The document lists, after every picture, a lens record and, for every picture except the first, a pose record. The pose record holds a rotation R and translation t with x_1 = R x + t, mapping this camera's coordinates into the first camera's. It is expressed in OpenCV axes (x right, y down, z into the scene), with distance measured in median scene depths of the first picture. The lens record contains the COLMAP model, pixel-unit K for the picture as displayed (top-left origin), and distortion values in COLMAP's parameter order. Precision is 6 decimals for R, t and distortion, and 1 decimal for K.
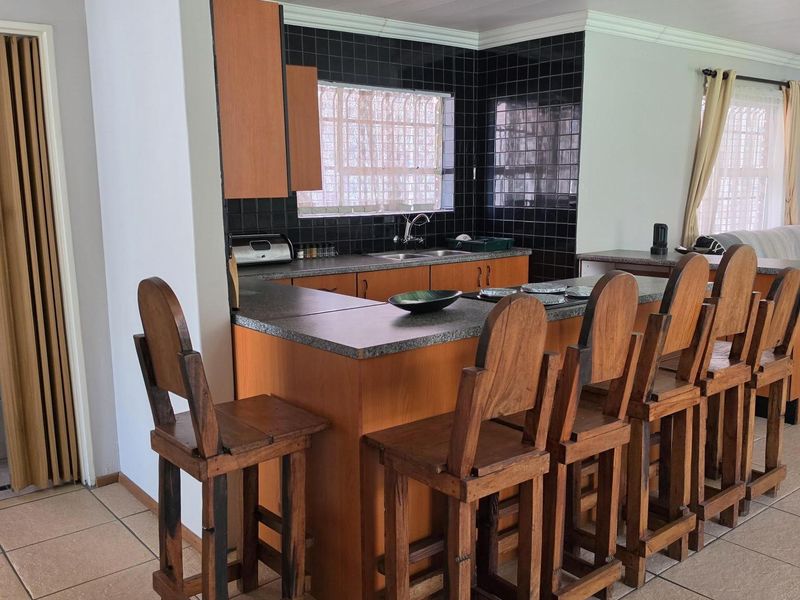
lens RADIAL K [[744.8, 0, 402.4], [0, 744.8, 306.3], [0, 0, 1]] dist [0.018360, 0.000000]
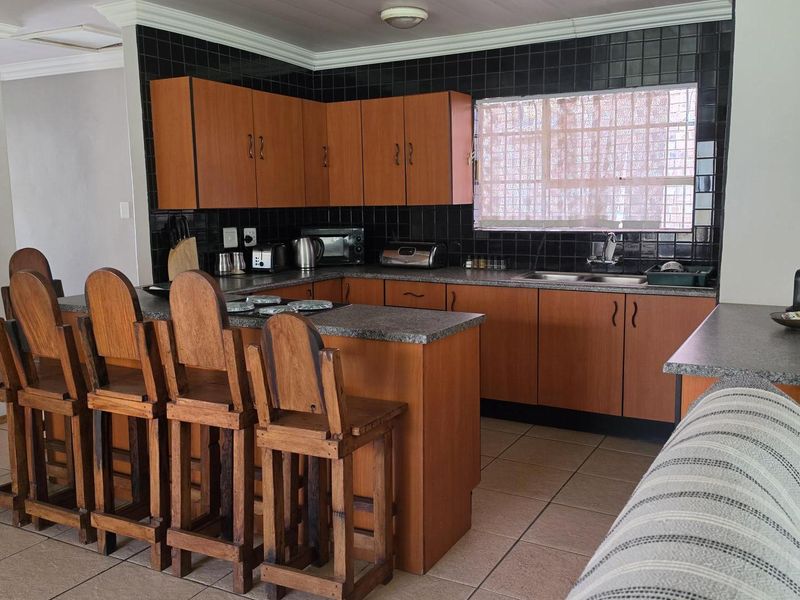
lens RADIAL K [[744.8, 0, 402.5], [0, 744.8, 294.2], [0, 0, 1]] dist [0.018360, 0.000000]
pose [[0.380291, 0.123276, -0.916614, 0.803130], [-0.141464, 0.987168, 0.074073, -0.091794], [0.913984, 0.101498, 0.392851, 0.495500]]
